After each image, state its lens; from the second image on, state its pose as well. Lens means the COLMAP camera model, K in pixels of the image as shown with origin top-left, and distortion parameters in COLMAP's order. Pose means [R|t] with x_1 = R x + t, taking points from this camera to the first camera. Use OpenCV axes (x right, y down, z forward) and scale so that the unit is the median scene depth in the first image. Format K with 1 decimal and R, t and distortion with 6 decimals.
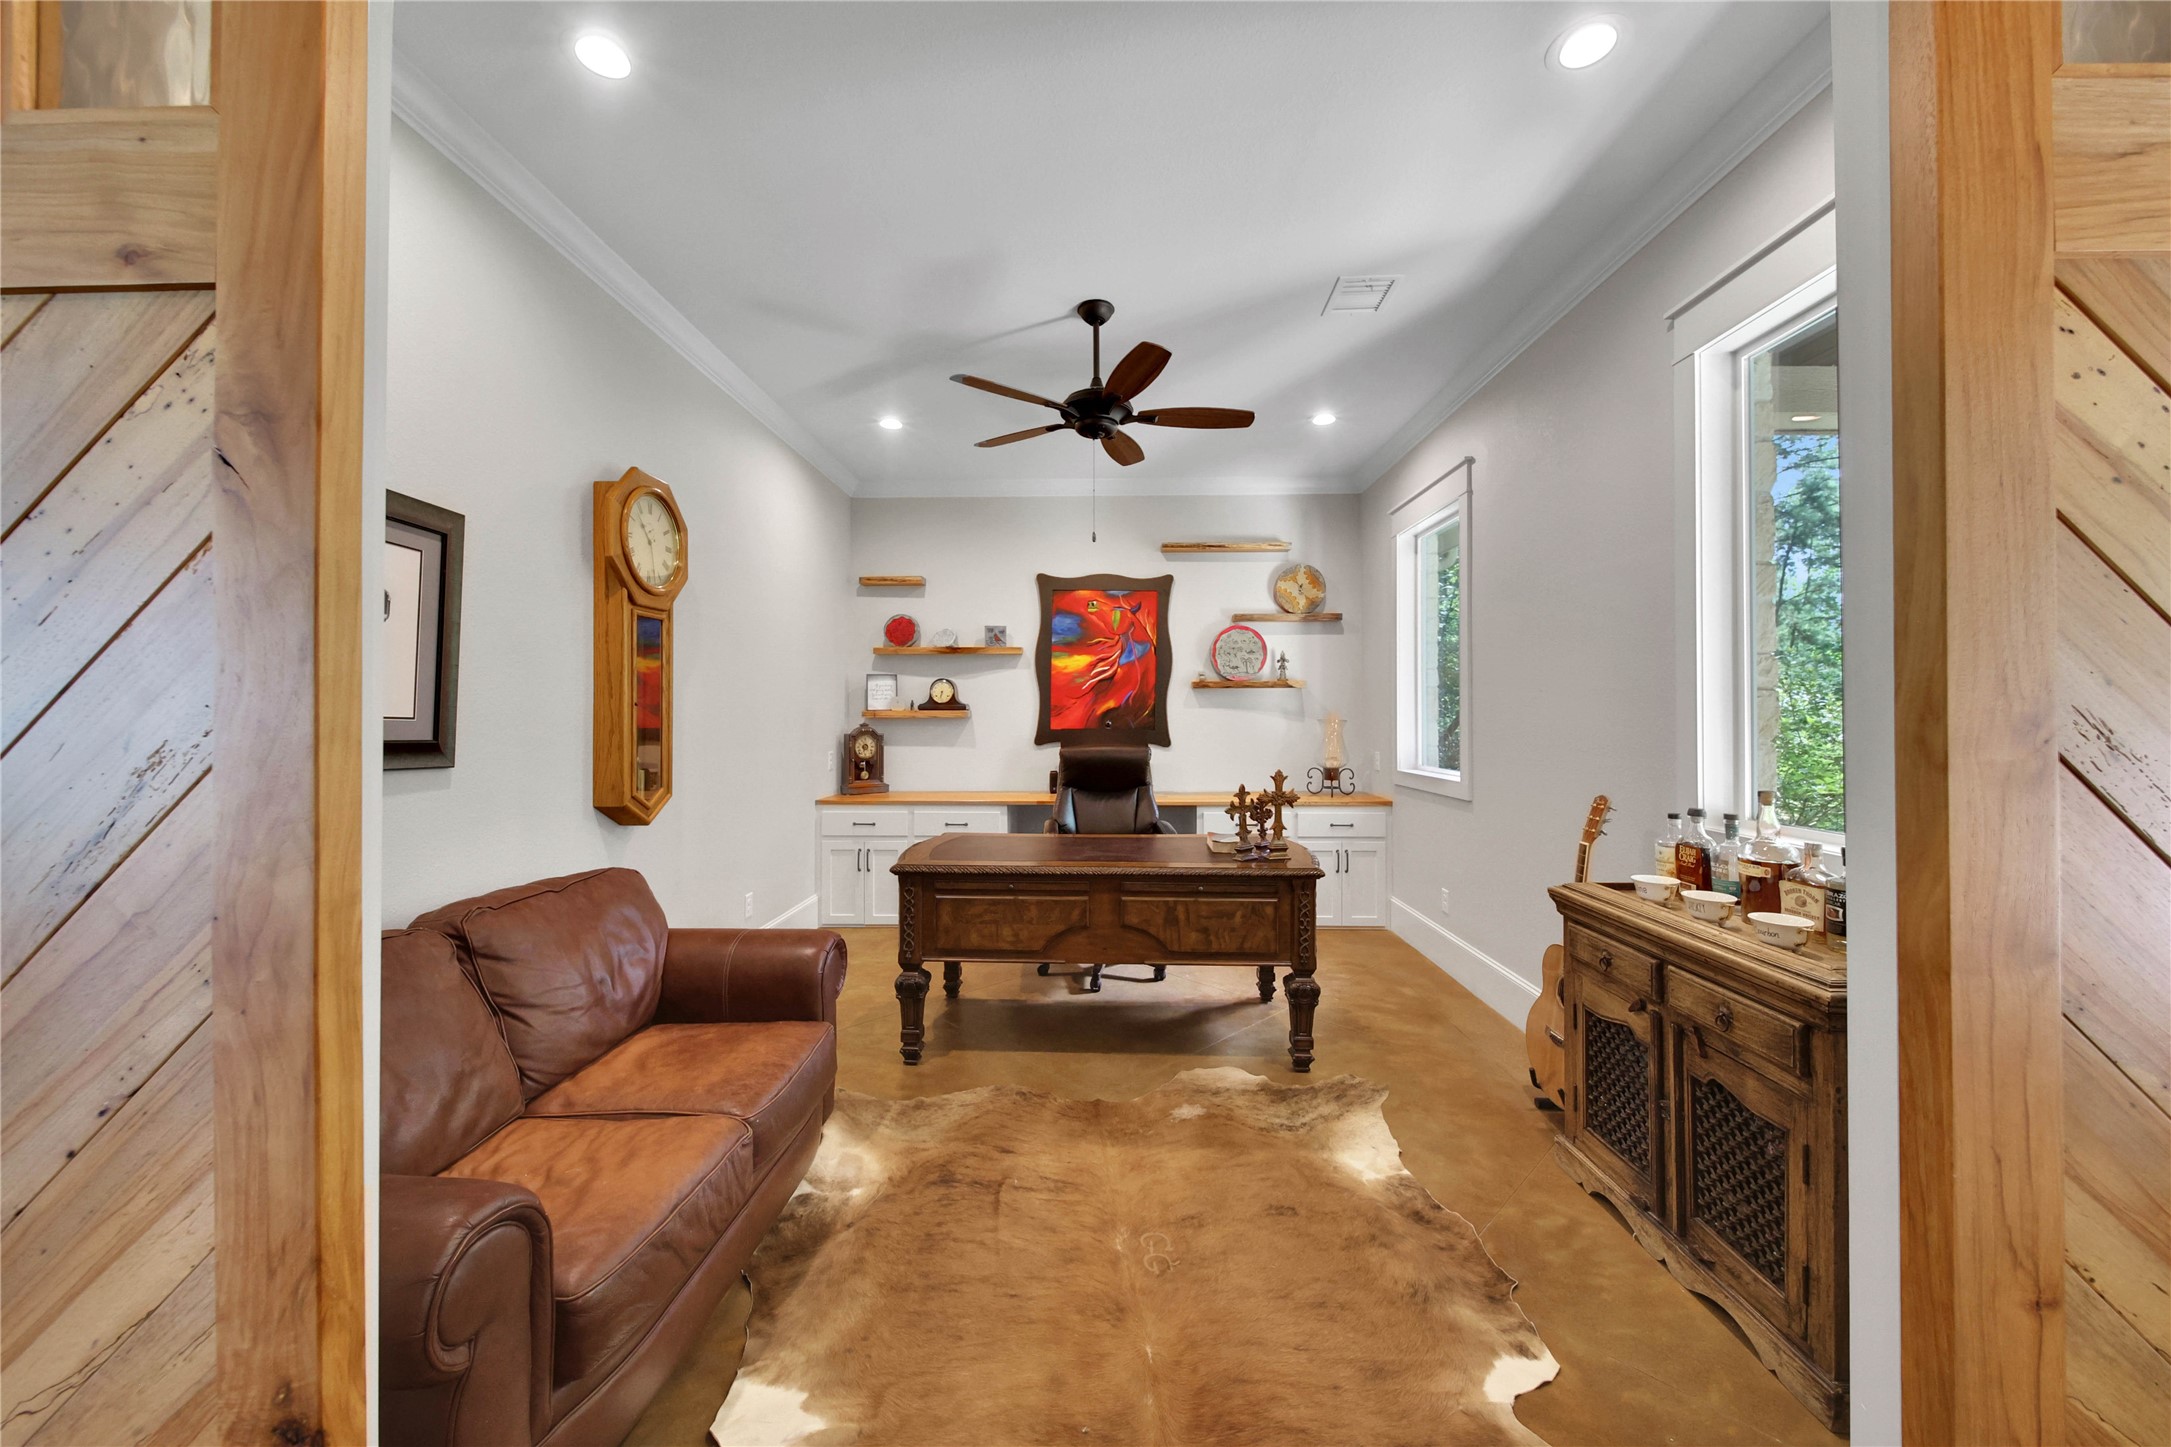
lens RADIAL K [[783.0, 0, 1090.4], [0, 783.0, 720.4], [0, 0, 1]] dist [-0.005256, -0.000214]
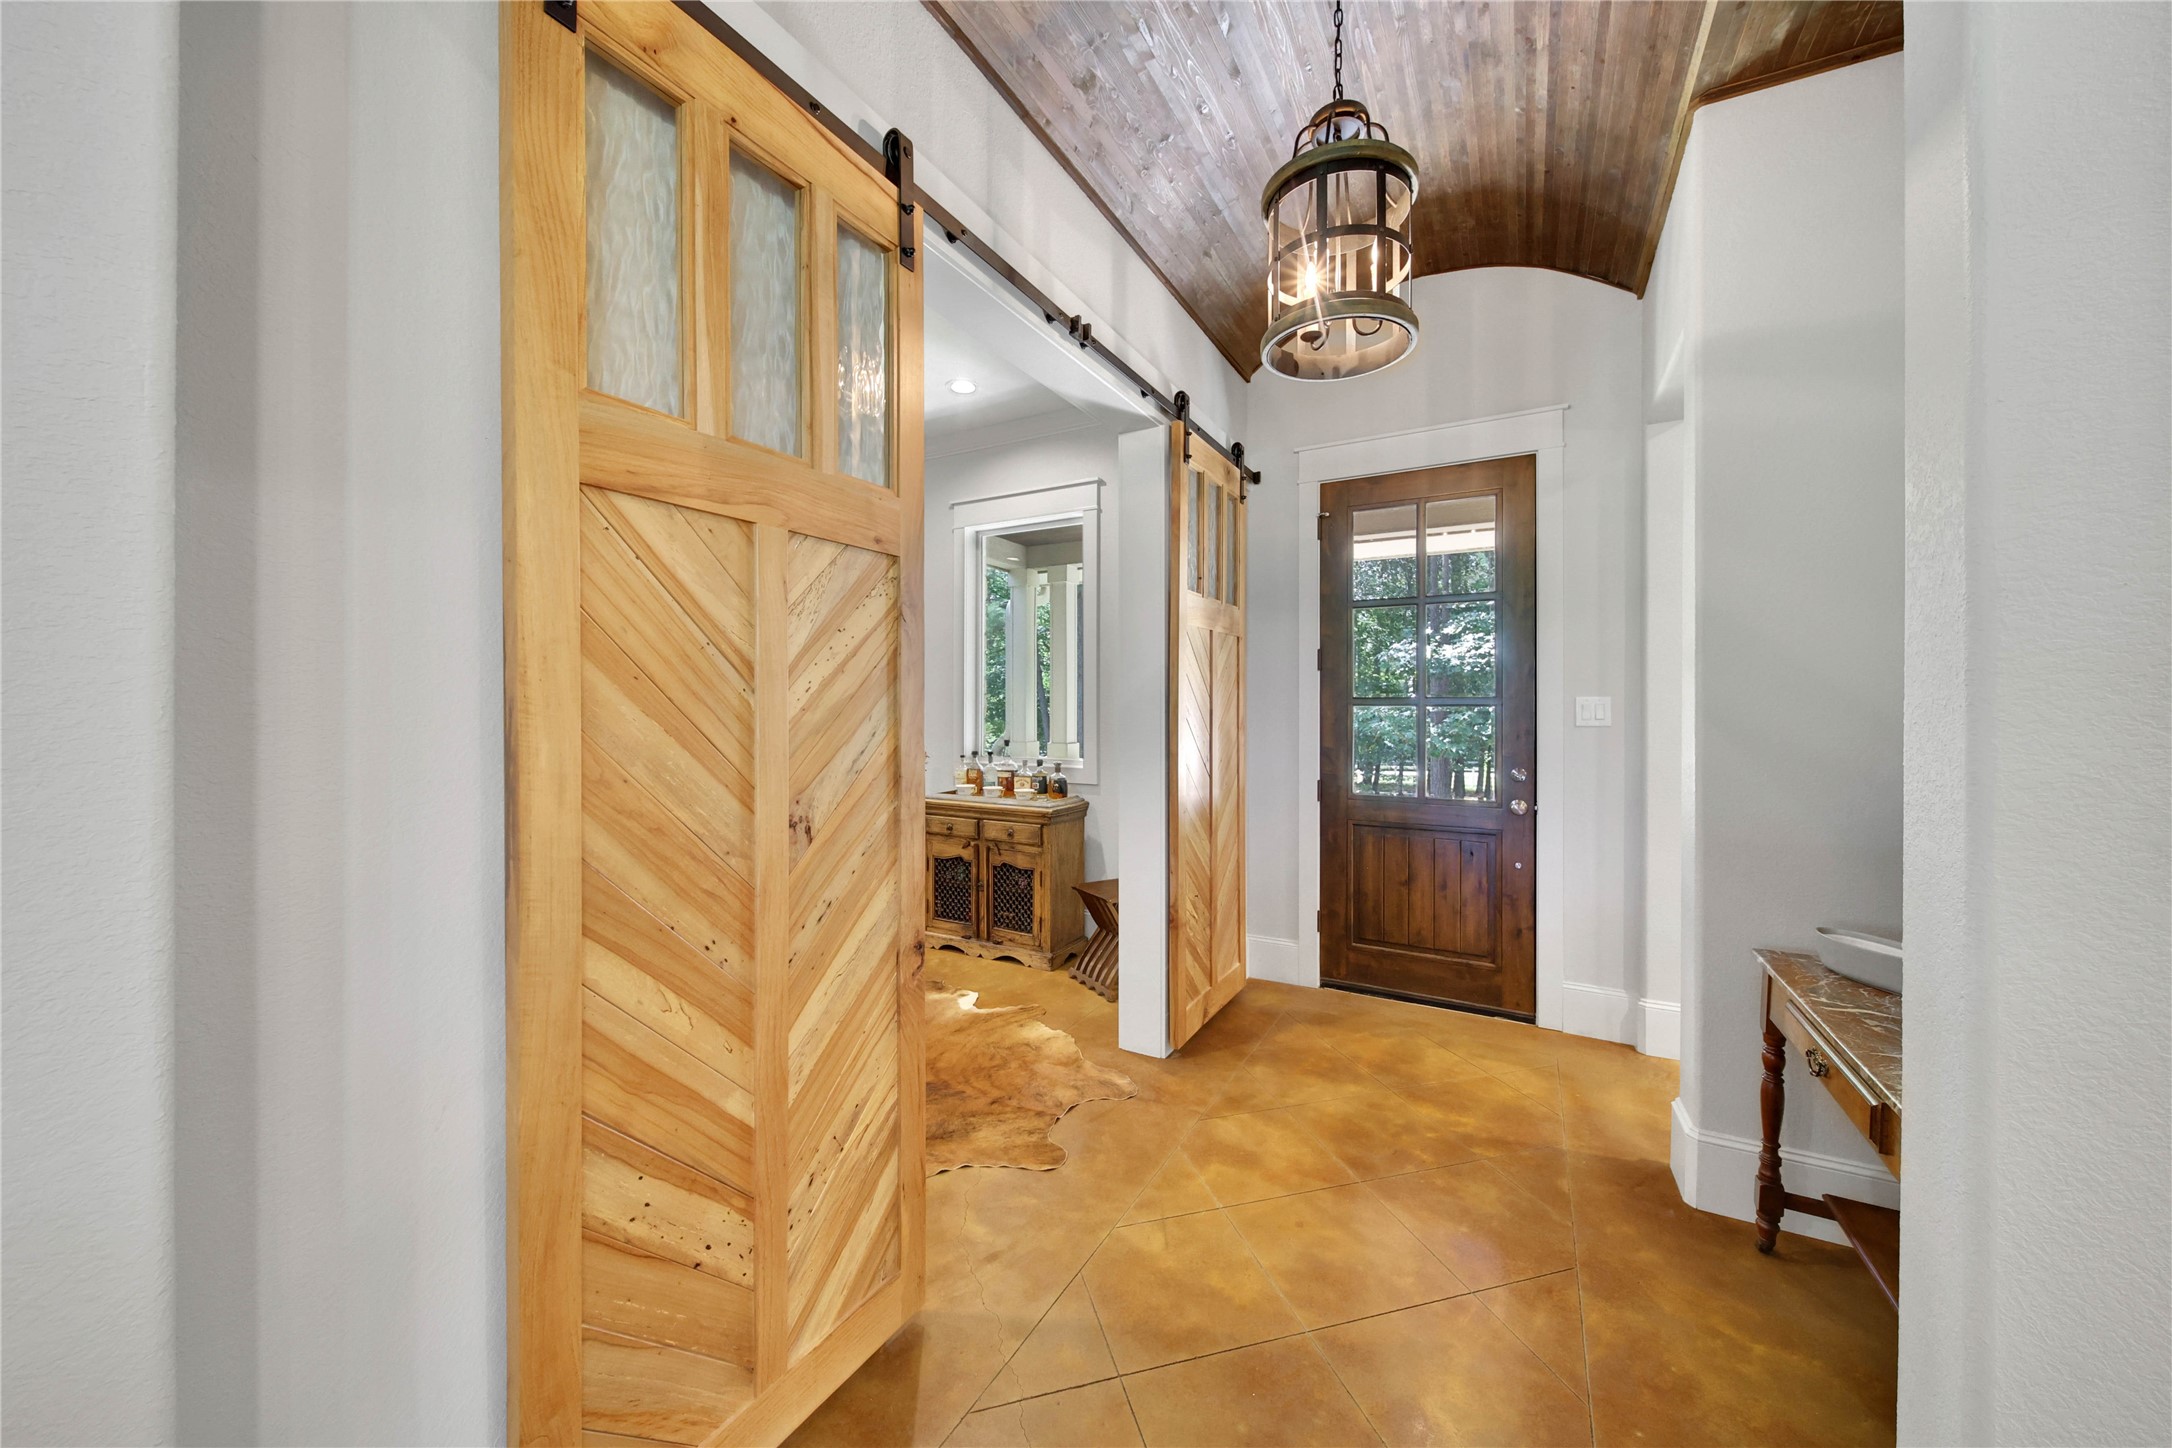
lens RADIAL K [[783.4, 0, 1083.9], [0, 783.4, 720.0], [0, 0, 1]] dist [-0.005256, -0.000214]
pose [[0.476864, -0.011402, 0.878903, -1.120993], [0.000326, 0.999918, 0.012795, 0.000362], [-0.878977, -0.005814, 0.476829, -0.326159]]
